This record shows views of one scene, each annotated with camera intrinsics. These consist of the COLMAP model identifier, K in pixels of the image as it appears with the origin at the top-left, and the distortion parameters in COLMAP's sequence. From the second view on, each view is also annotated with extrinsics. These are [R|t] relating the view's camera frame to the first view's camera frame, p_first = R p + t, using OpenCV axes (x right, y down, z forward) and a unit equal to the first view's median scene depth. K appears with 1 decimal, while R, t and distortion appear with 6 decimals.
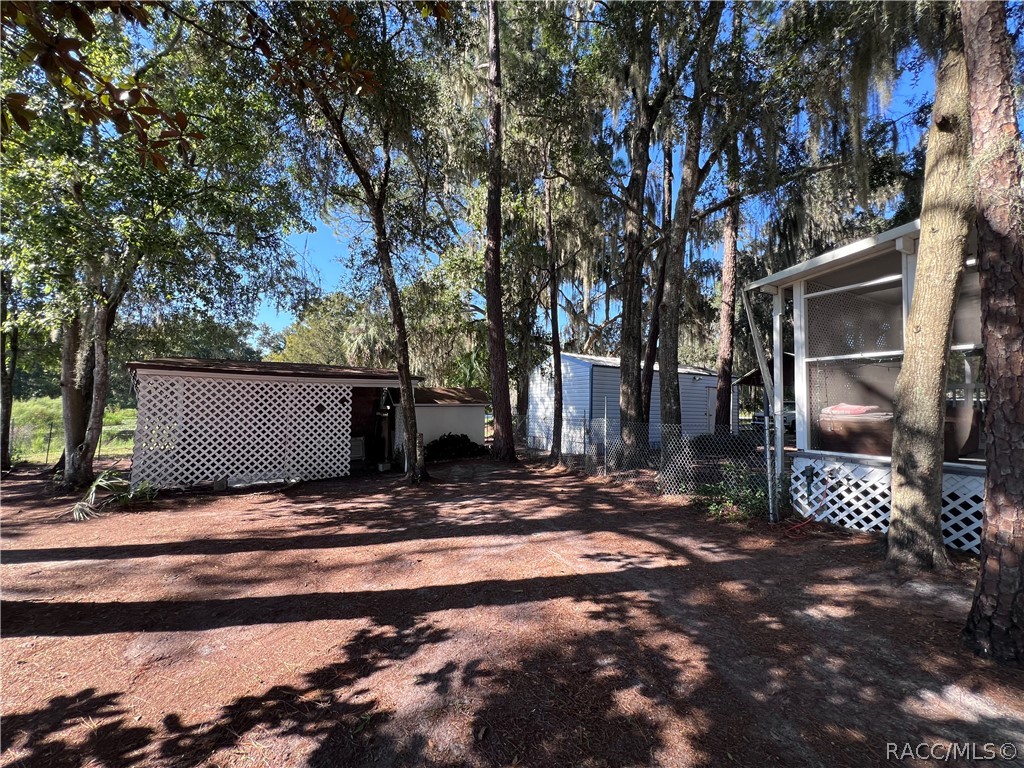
lens RADIAL K [[414.8, 0, 513.2], [0, 414.8, 381.2], [0, 0, 1]] dist [-0.003324, 0.001660]
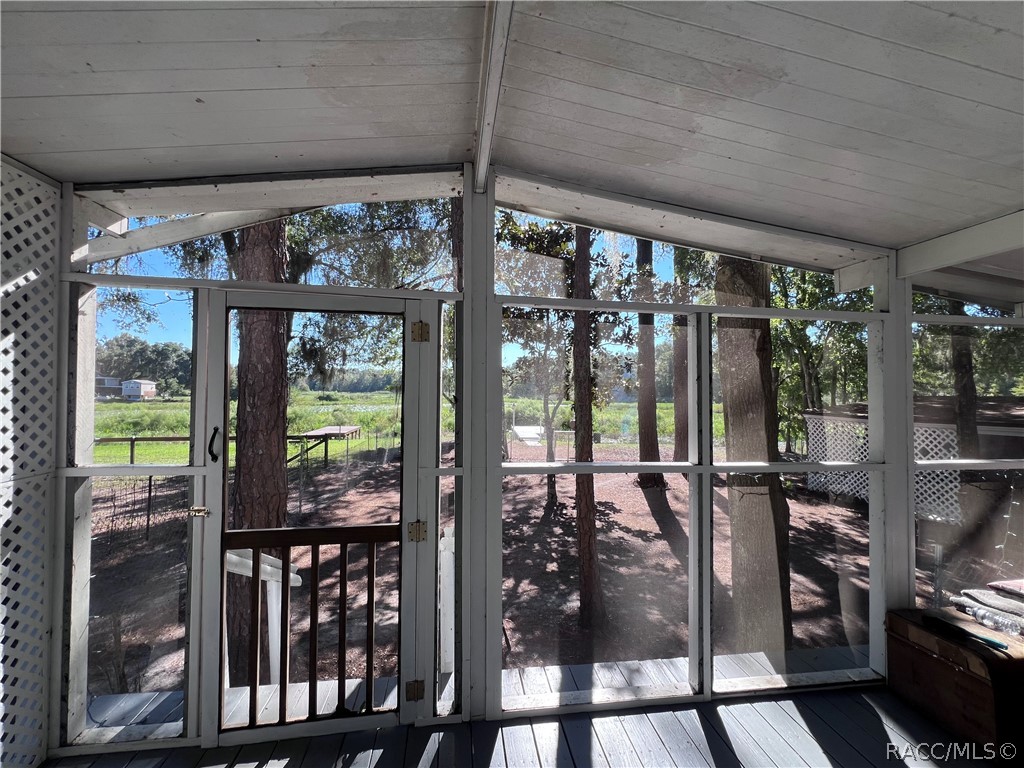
lens RADIAL K [[414.8, 0, 511.1], [0, 414.8, 383.8], [0, 0, 1]] dist [-0.003324, 0.001660]
pose [[-0.347995, -0.032516, -0.936932, 1.507324], [0.043574, 0.997757, -0.050811, -0.166812], [0.936483, -0.058507, -0.345798, 0.662330]]
